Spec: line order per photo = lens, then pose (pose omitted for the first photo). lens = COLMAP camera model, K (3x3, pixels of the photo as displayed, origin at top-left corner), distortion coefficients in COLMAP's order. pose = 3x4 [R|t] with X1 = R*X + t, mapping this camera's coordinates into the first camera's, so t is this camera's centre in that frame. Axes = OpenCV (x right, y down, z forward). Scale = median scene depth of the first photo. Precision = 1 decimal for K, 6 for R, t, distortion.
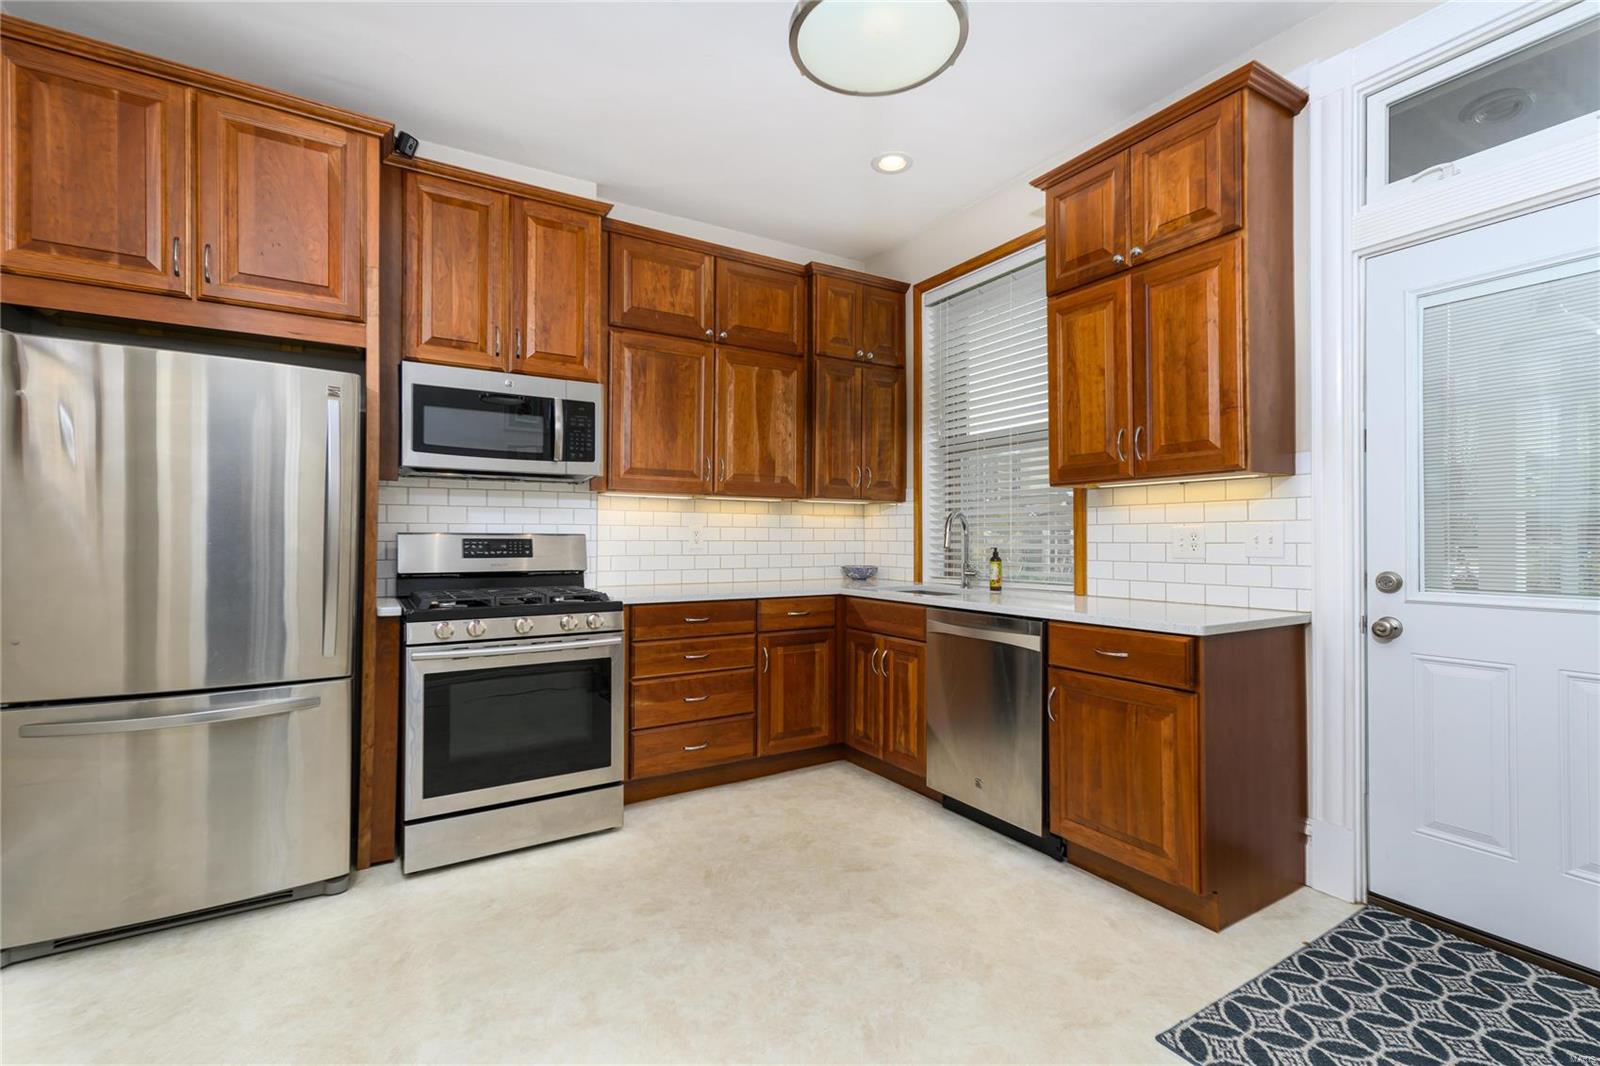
lens RADIAL K [[696.6, 0, 804.3], [0, 696.6, 544.7], [0, 0, 1]] dist [0.012922, -0.000037]
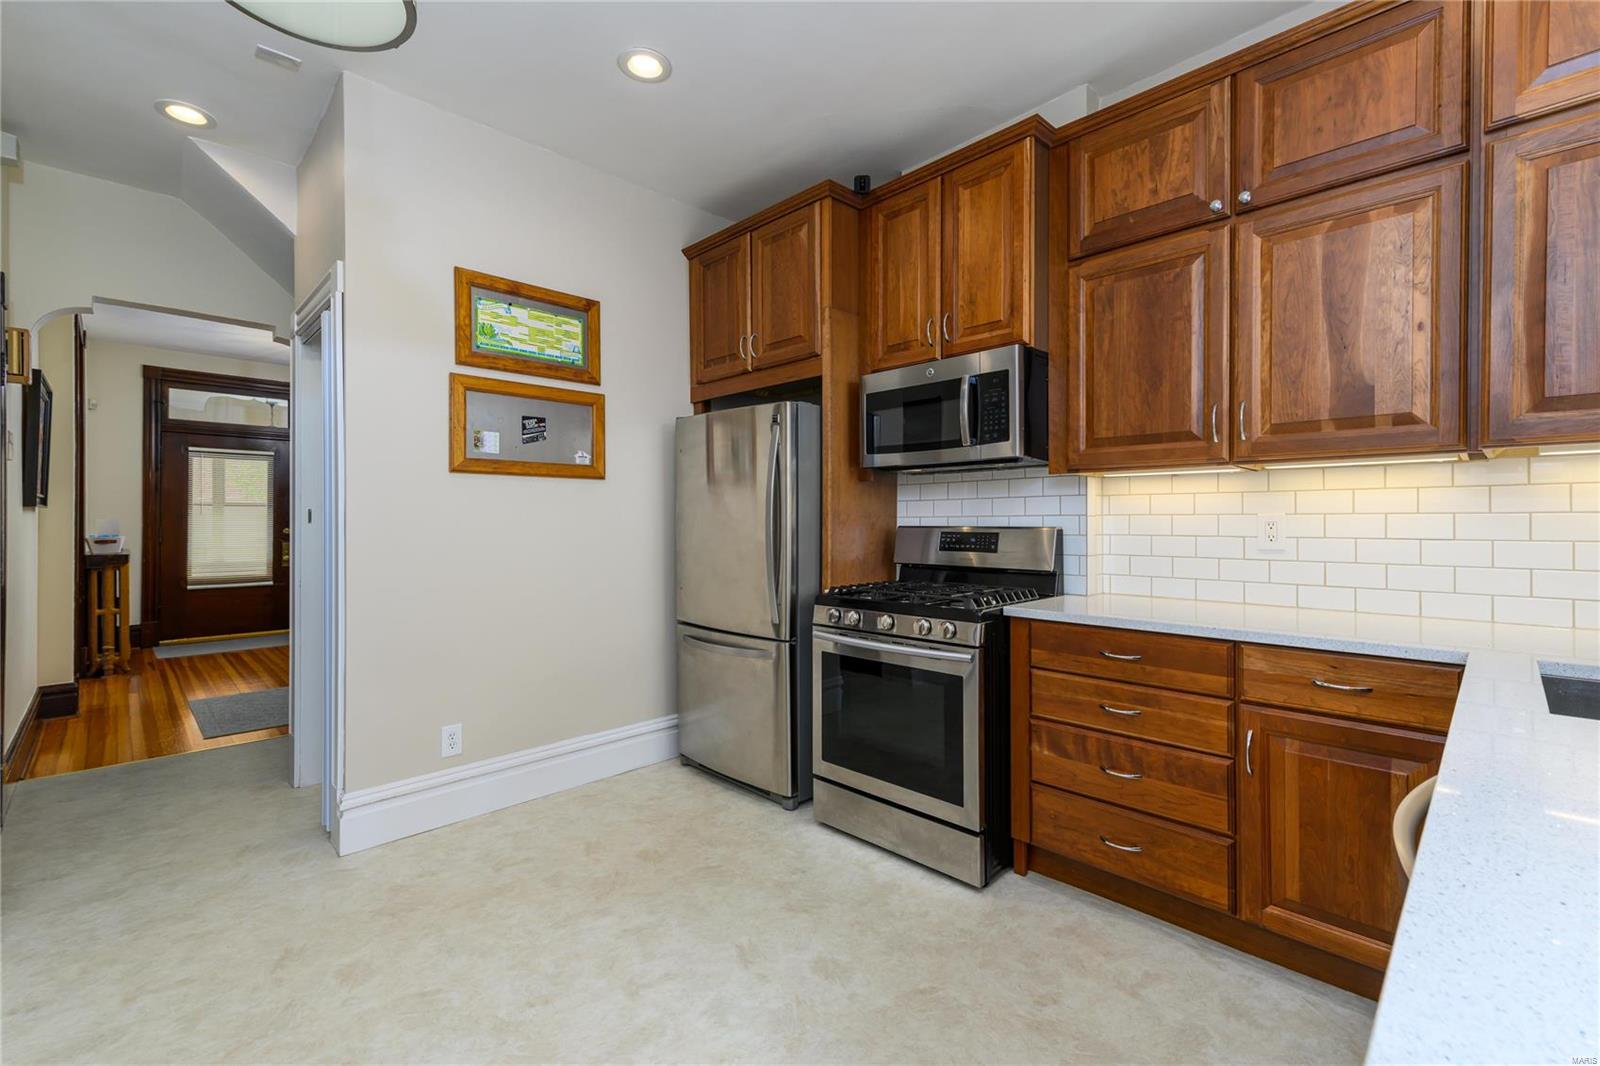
lens RADIAL K [[699.6, 0, 805.1], [0, 699.6, 527.7], [0, 0, 1]] dist [0.012687, -0.000060]
pose [[0.230382, 0.006005, -0.973082, 0.455105], [-0.006715, 0.999967, 0.004581, -0.017966], [0.973077, 0.005479, 0.230415, 0.573539]]
